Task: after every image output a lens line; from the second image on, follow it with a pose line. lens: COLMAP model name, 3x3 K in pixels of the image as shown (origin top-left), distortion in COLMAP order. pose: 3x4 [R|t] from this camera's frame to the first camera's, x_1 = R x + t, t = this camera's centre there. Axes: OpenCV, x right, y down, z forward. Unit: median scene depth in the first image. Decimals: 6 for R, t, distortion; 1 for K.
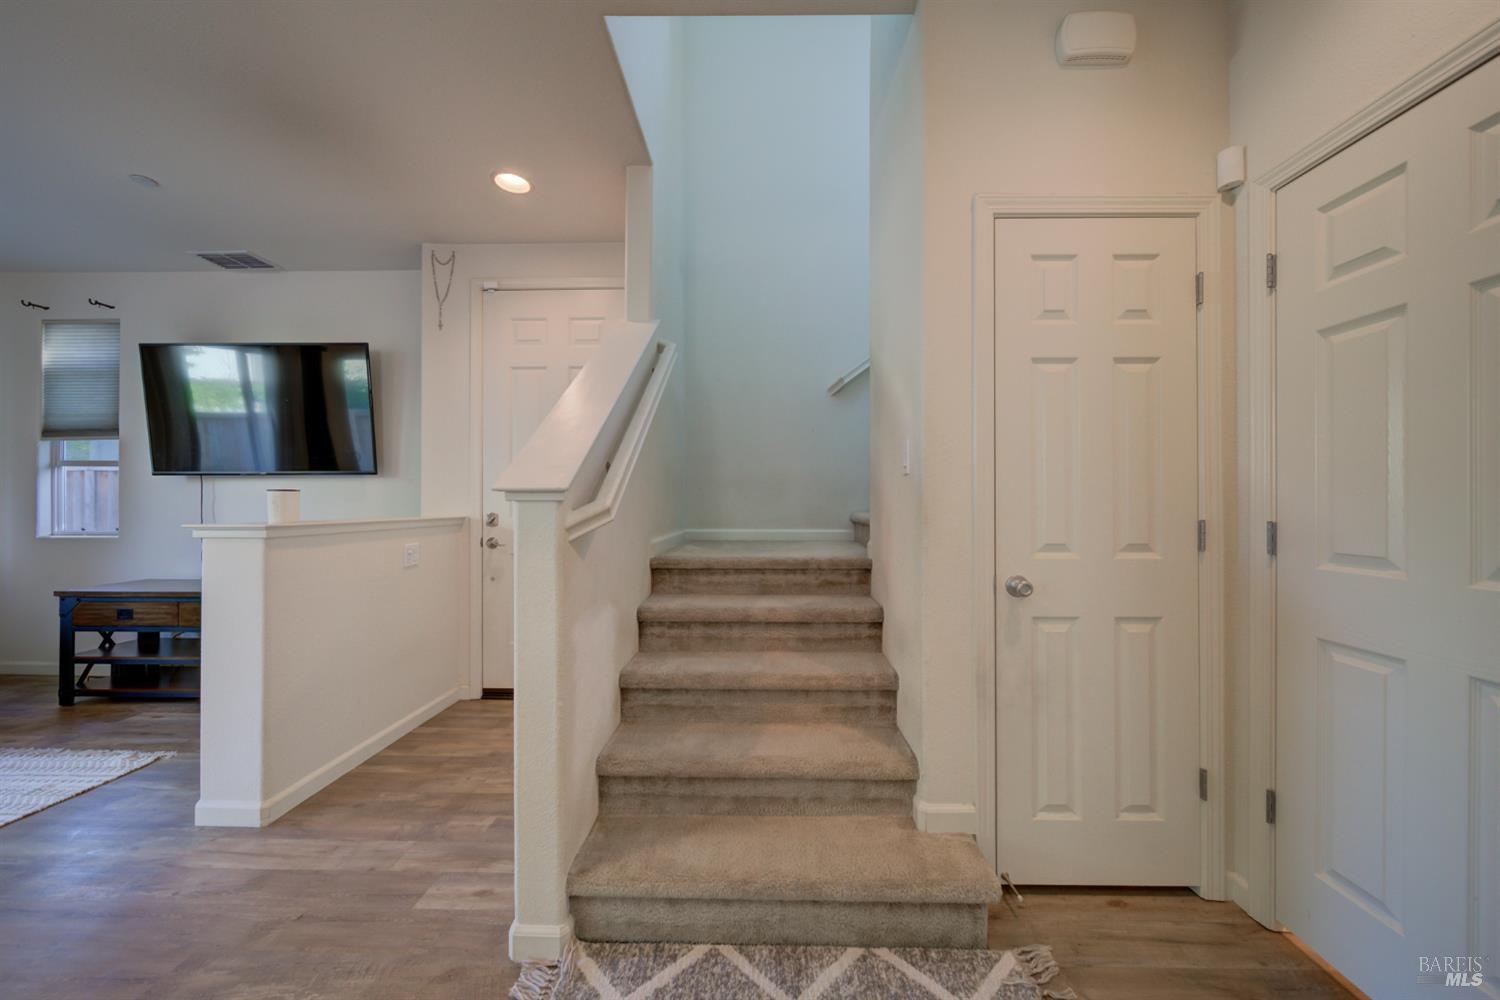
lens RADIAL K [[548.8, 0, 756.6], [0, 548.8, 501.6], [0, 0, 1]] dist [-0.000458, 0.000011]
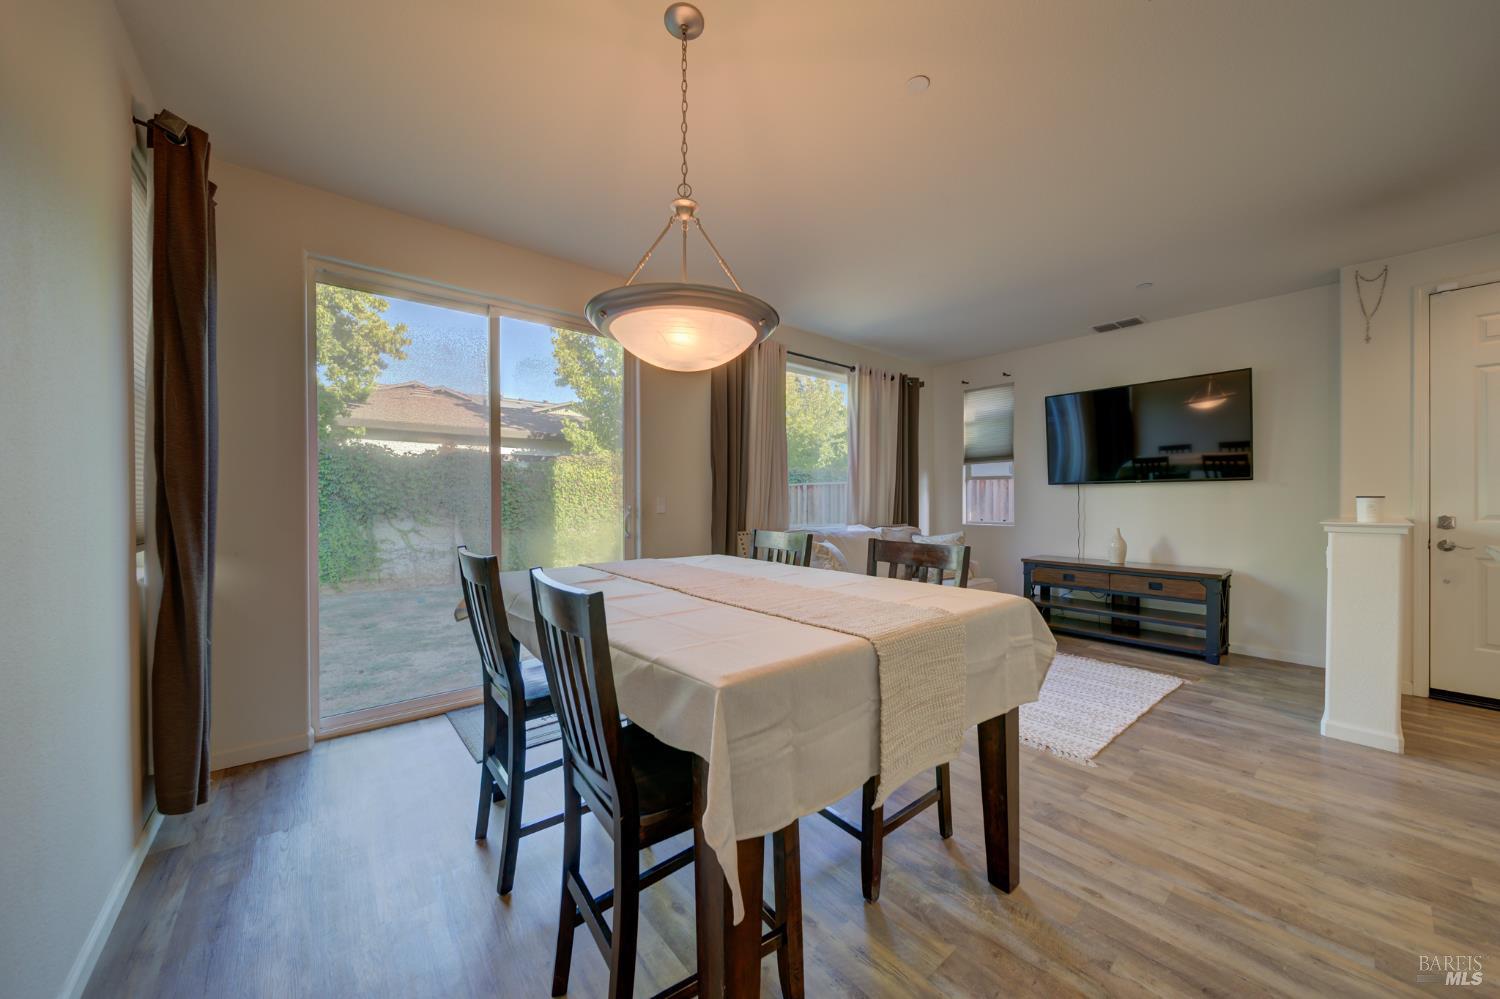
lens RADIAL K [[548.8, 0, 756.2], [0, 548.8, 506.1], [0, 0, 1]] dist [-0.000458, 0.000011]
pose [[0.650922, 0.007804, -0.759104, -0.539516], [-0.001658, 0.999959, 0.008859, -0.003149], [0.759143, -0.004508, 0.650909, -0.599408]]
